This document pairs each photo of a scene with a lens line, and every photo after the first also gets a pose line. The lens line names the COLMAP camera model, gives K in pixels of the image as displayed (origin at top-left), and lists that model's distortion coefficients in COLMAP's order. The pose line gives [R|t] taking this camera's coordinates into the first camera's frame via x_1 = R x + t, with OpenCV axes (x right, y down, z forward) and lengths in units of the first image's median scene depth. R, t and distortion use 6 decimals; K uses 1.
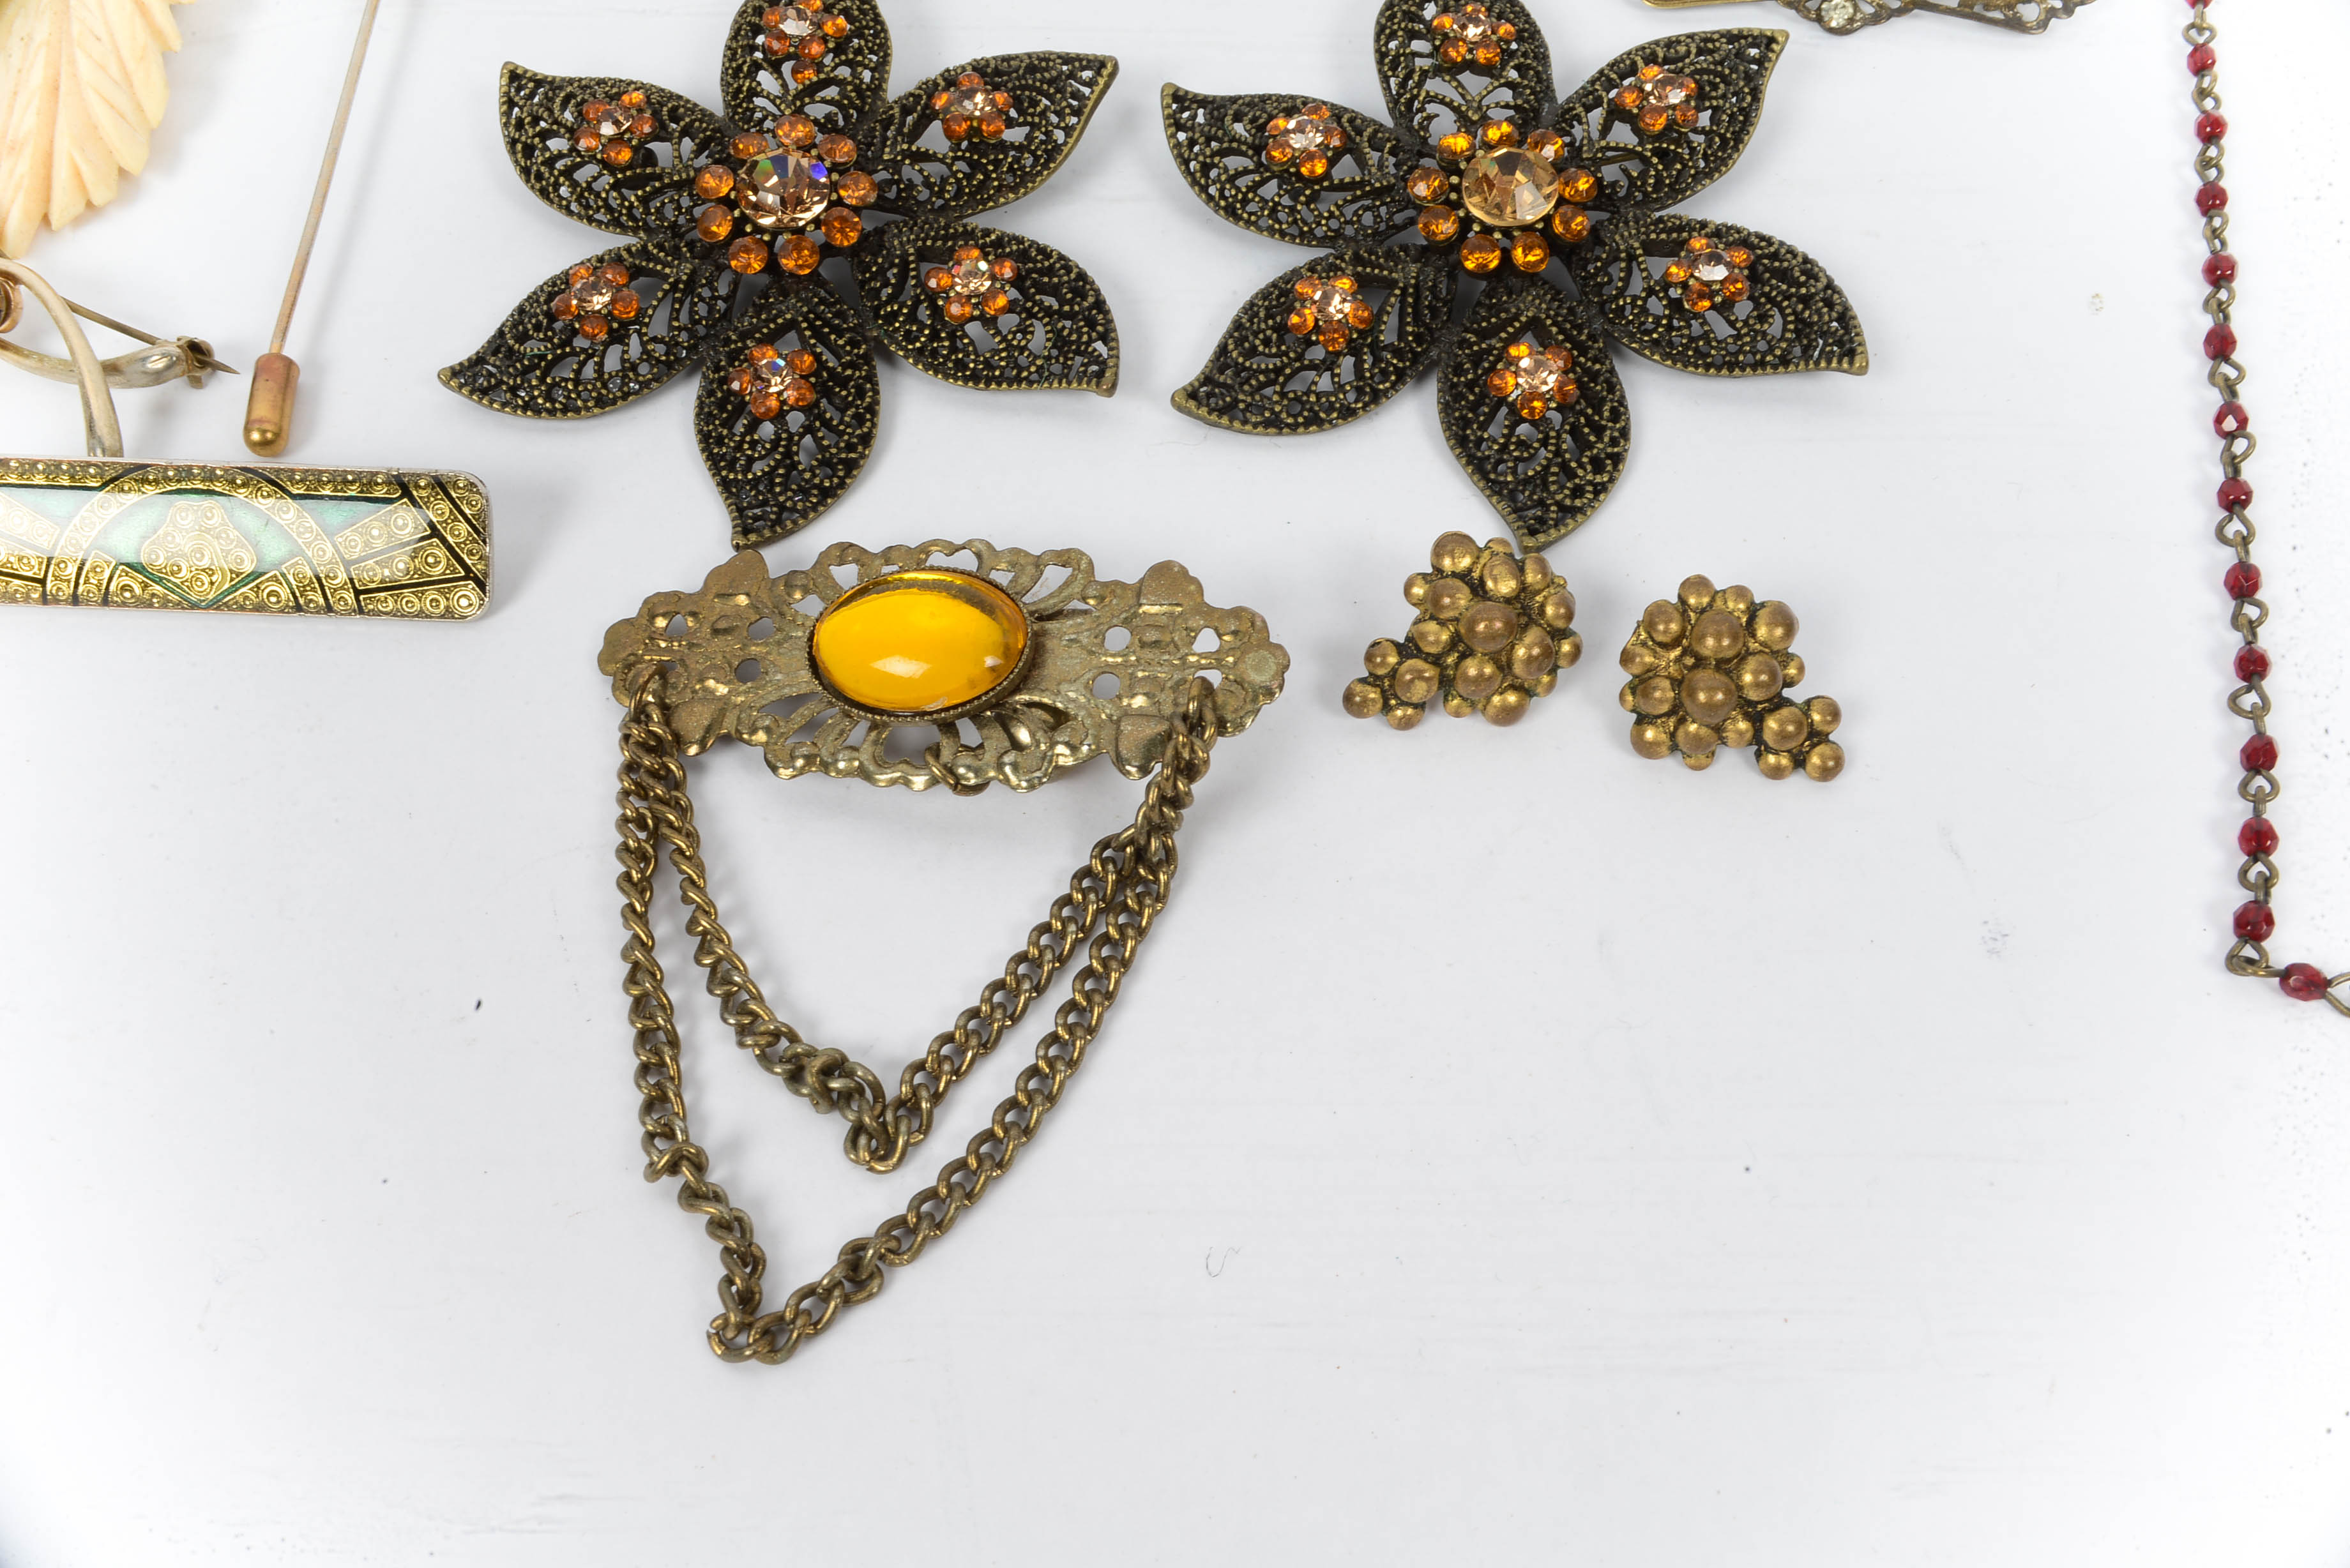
lens RADIAL K [[2346.4, 0, 1175.0], [0, 2346.4, 784.0], [0, 0, 1]] dist [-0.029111, 0.058740]
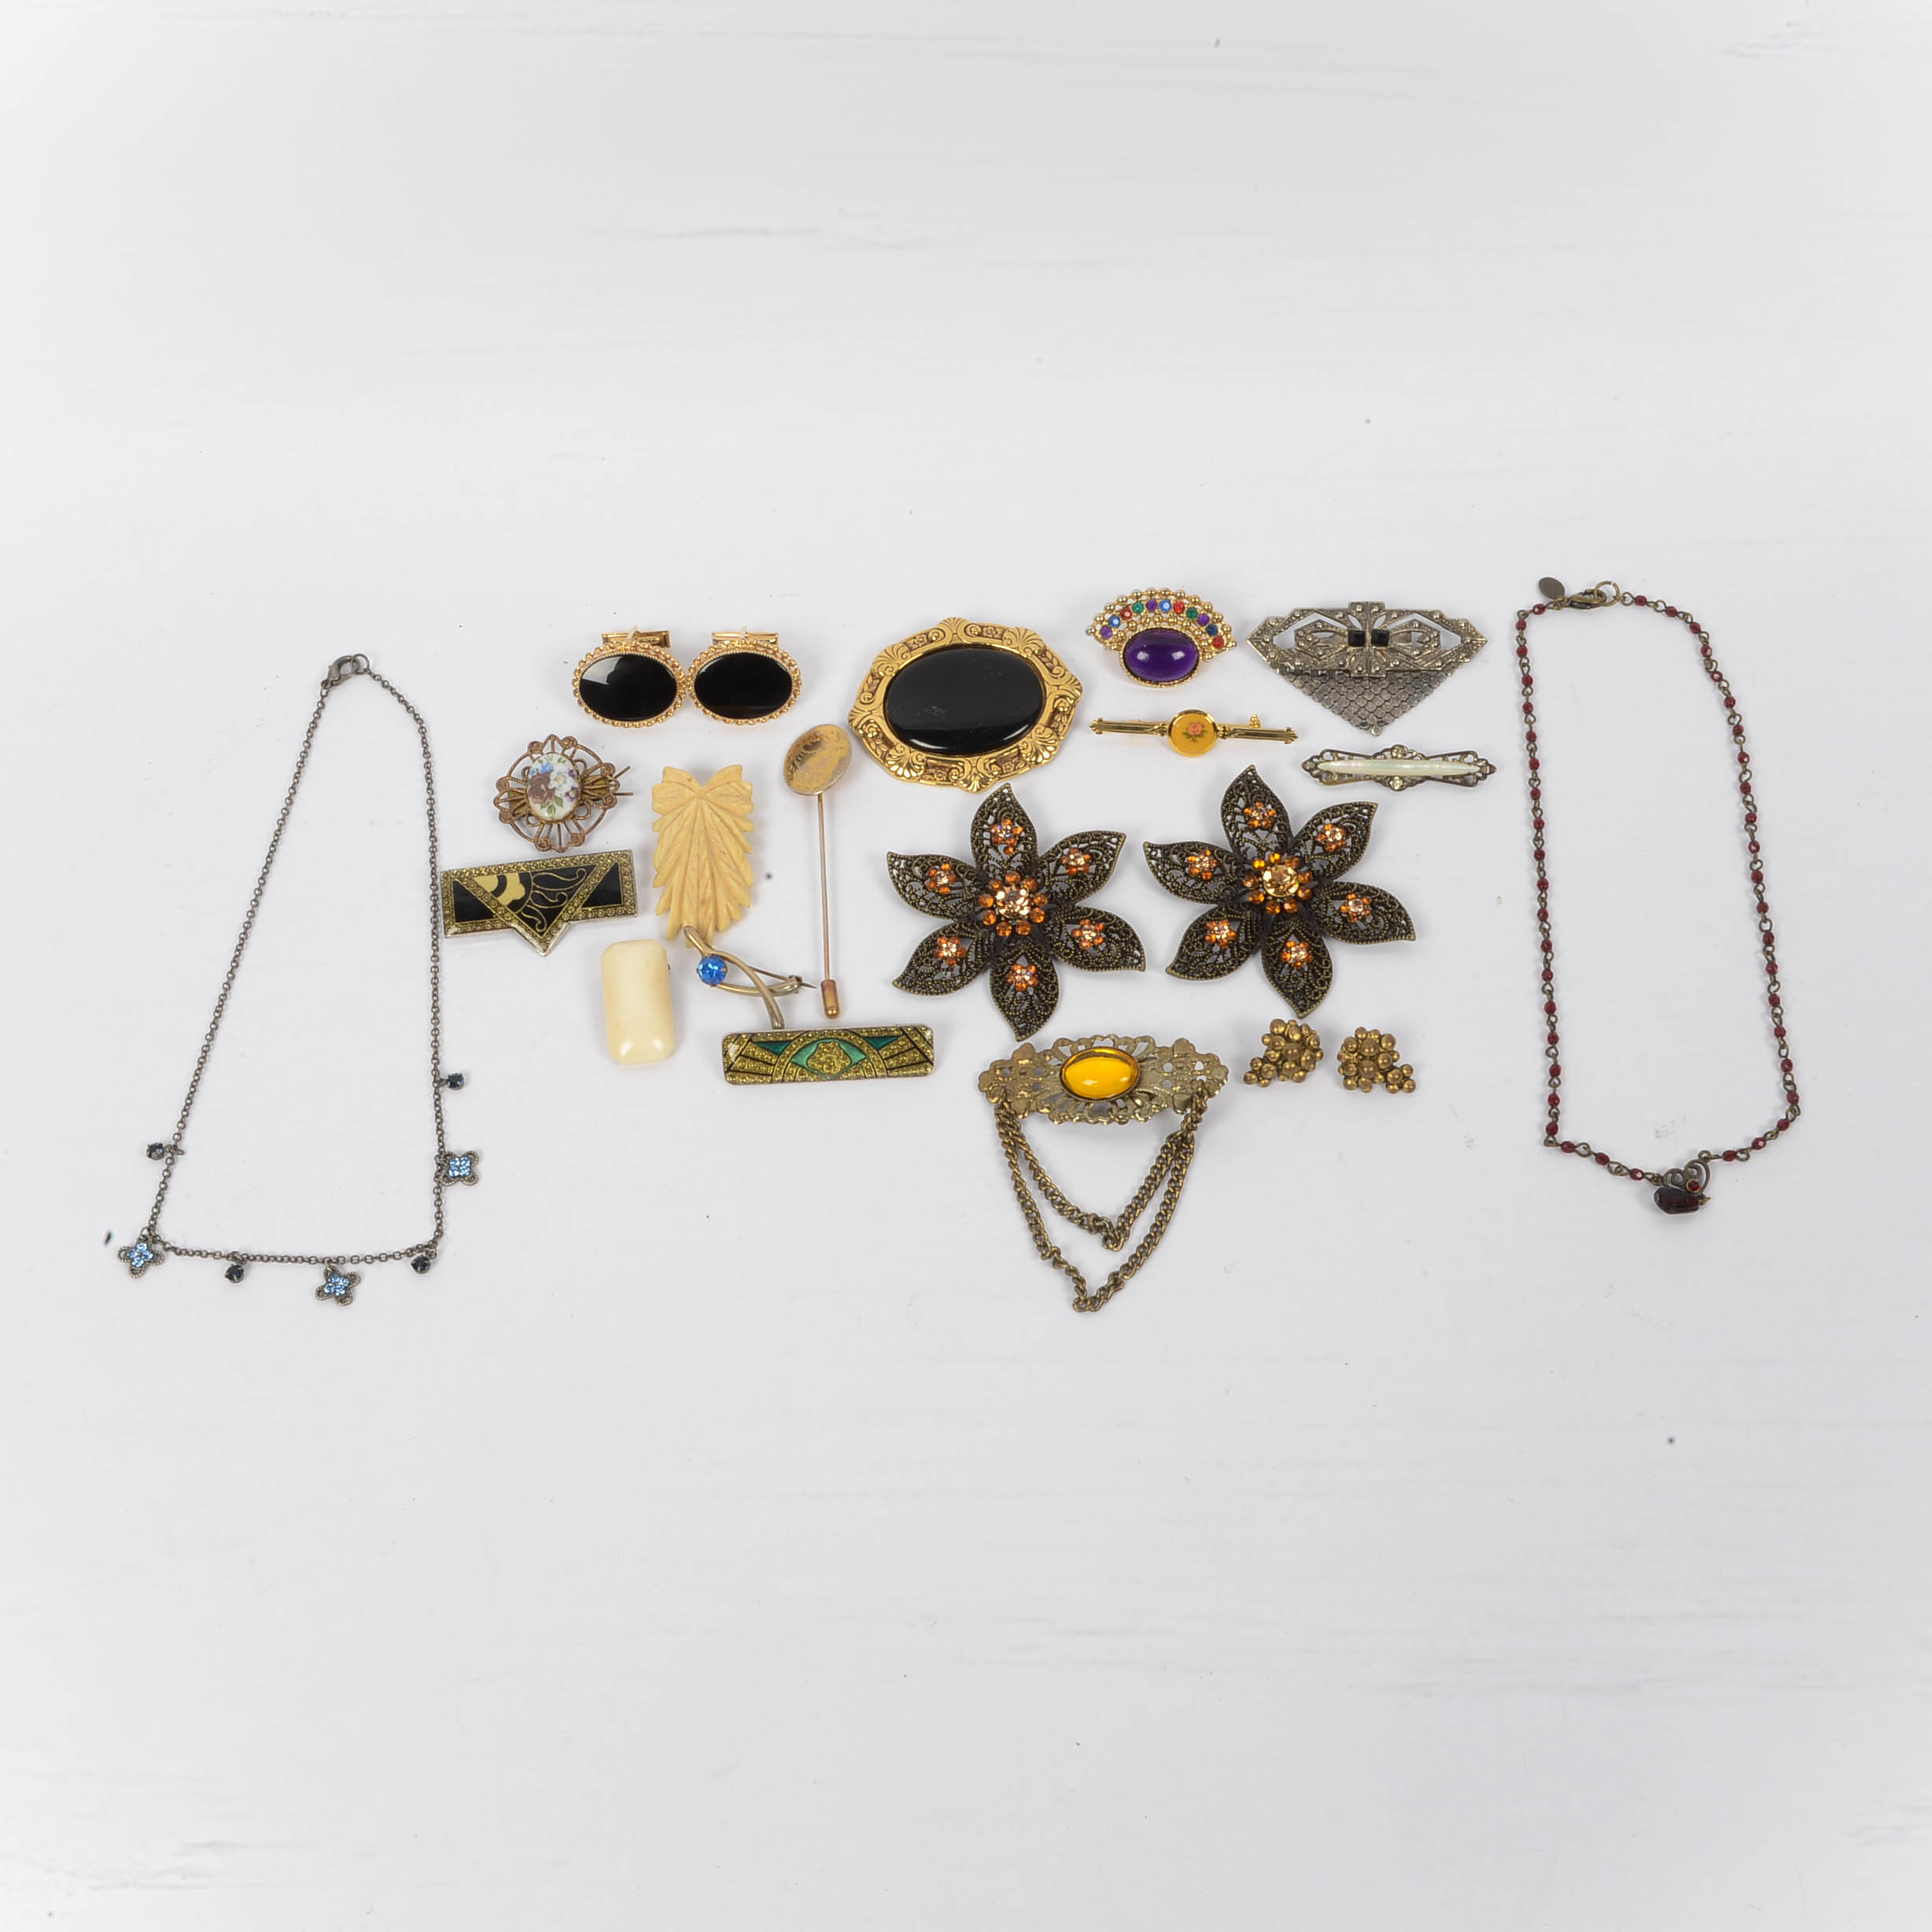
lens RADIAL K [[2591.5, 0, 966.0], [0, 2591.5, 966.0], [0, 0, 1]] dist [-0.018621, -0.051255]
pose [[0.994756, -0.086436, 0.054675, -0.396337], [0.087125, 0.996144, -0.010329, -0.157712], [-0.053571, 0.015038, 0.998451, -1.996088]]
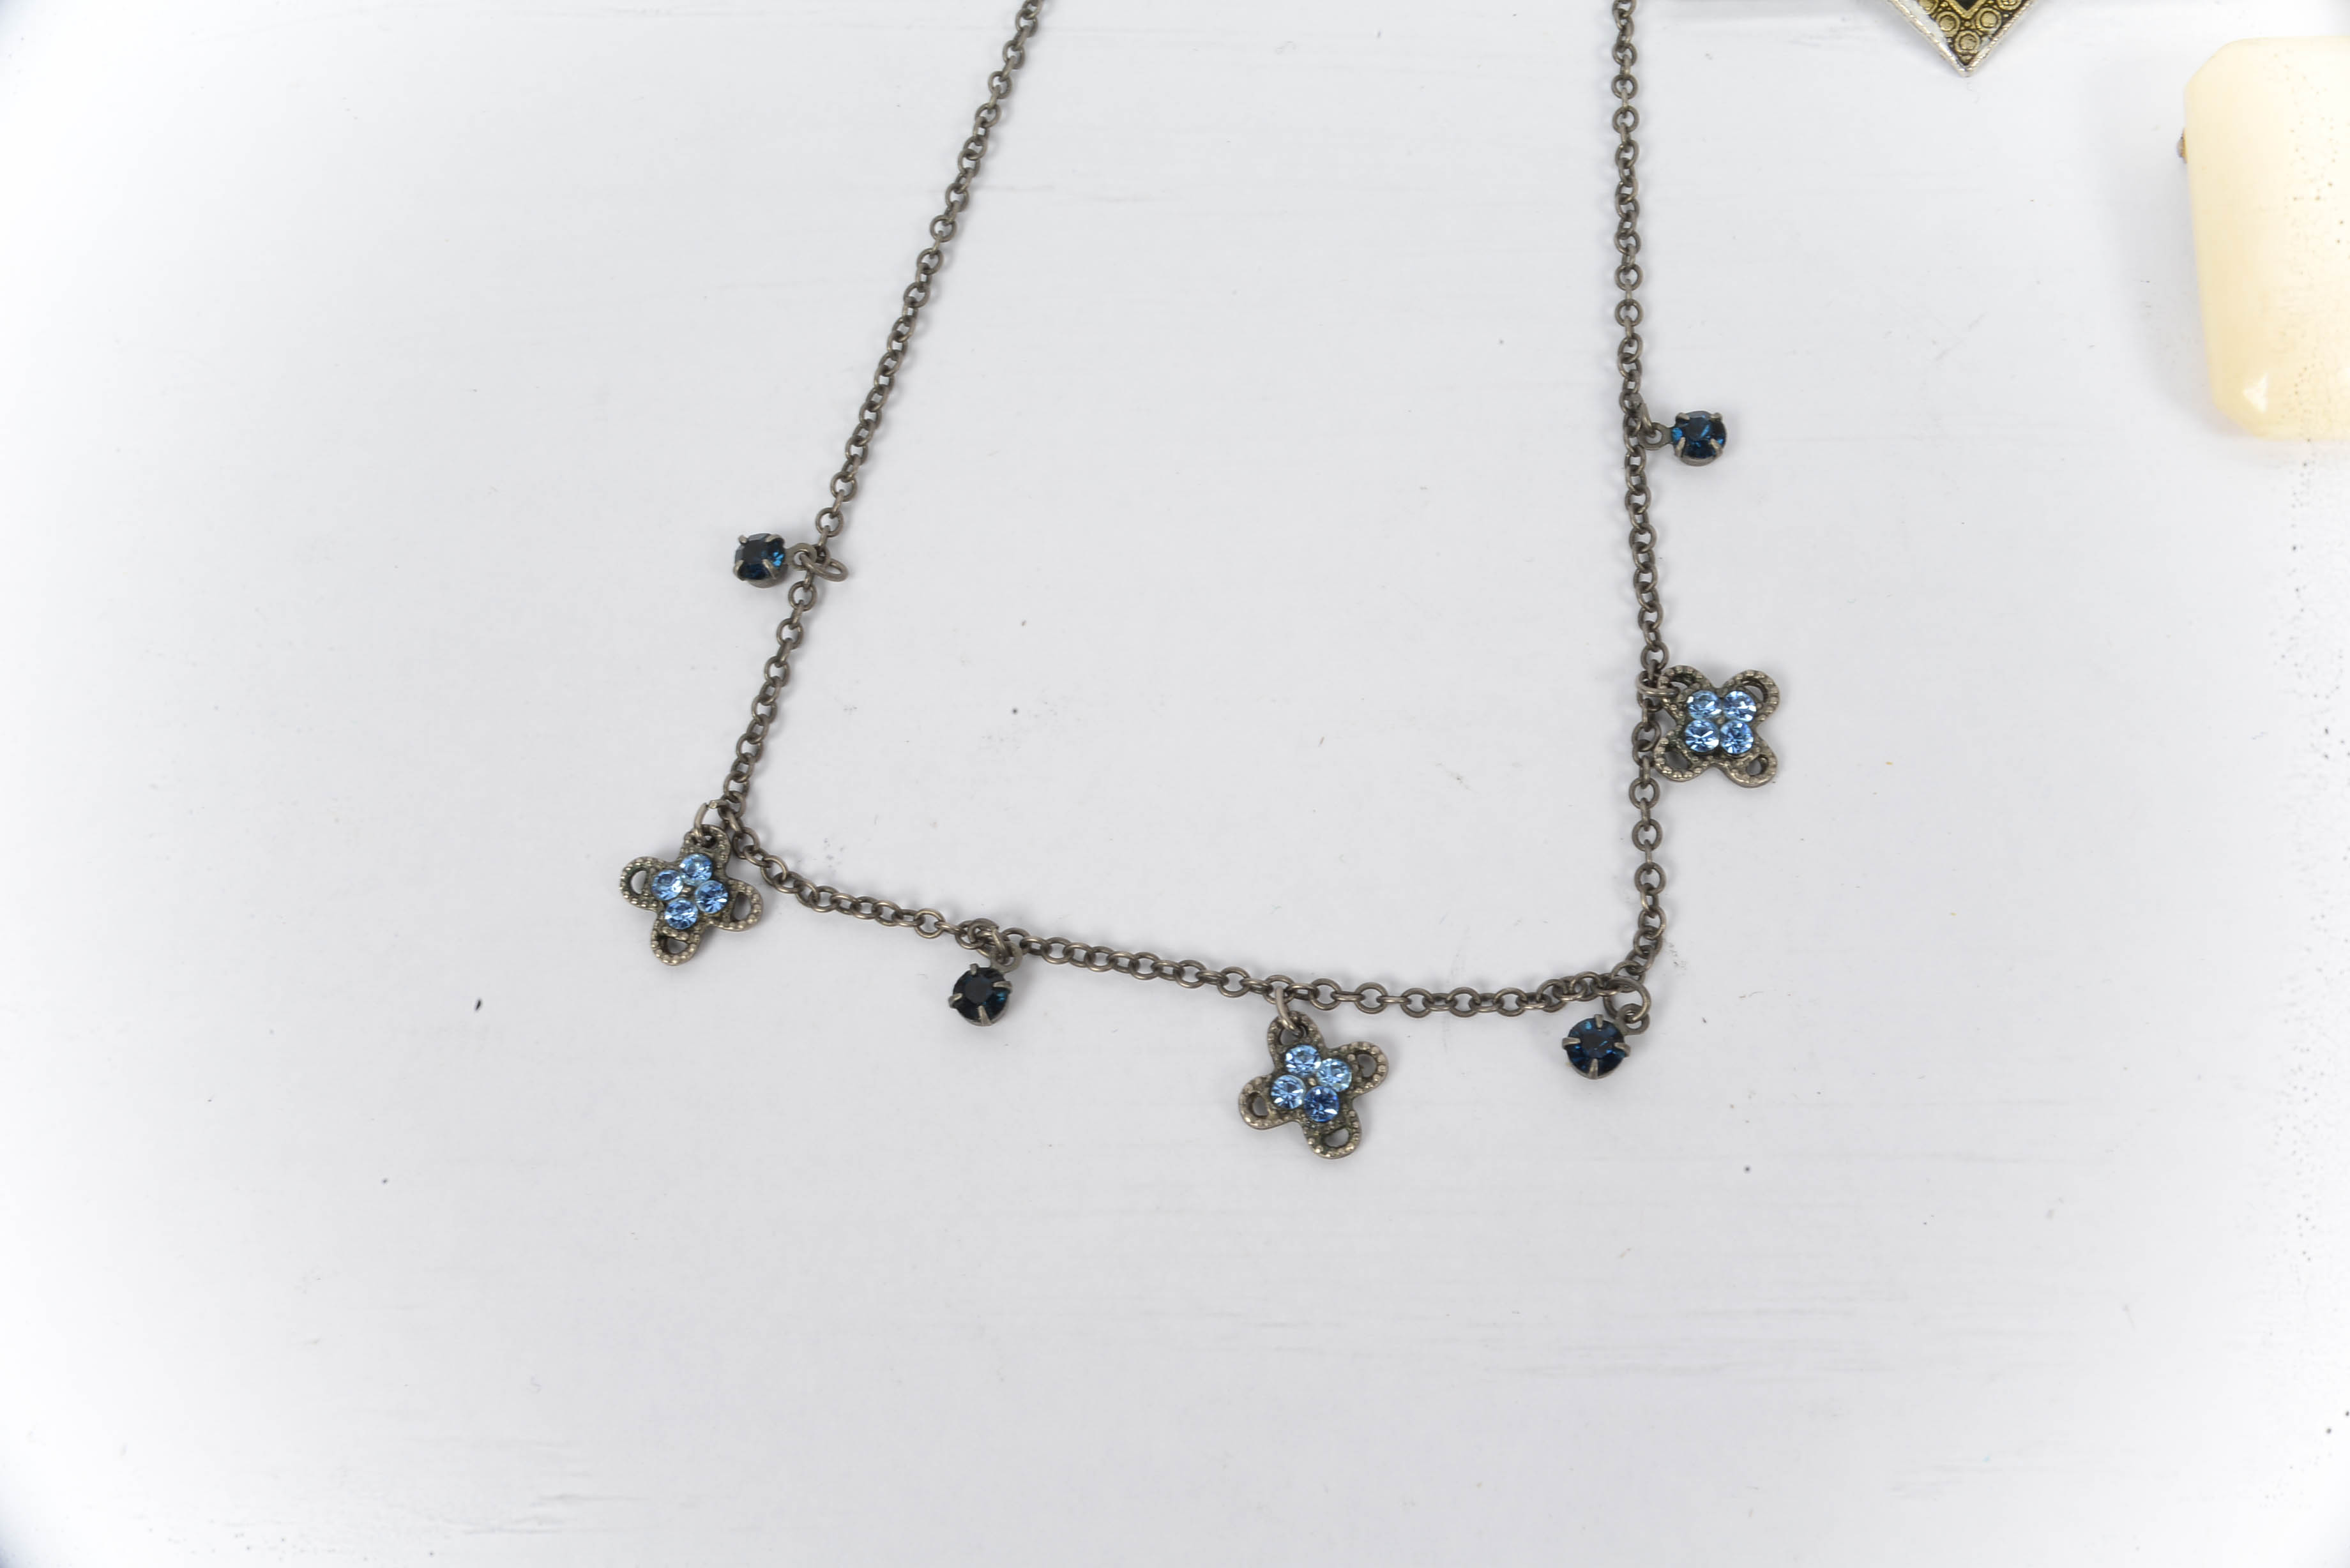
lens RADIAL K [[2346.4, 0, 1175.0], [0, 2346.4, 784.0], [0, 0, 1]] dist [-0.029111, 0.058740]
pose [[0.995127, 0.027512, -0.094681, -0.930737], [-0.010926, 0.985138, 0.171417, -0.127181], [0.097990, -0.169547, 0.980638, 0.128467]]
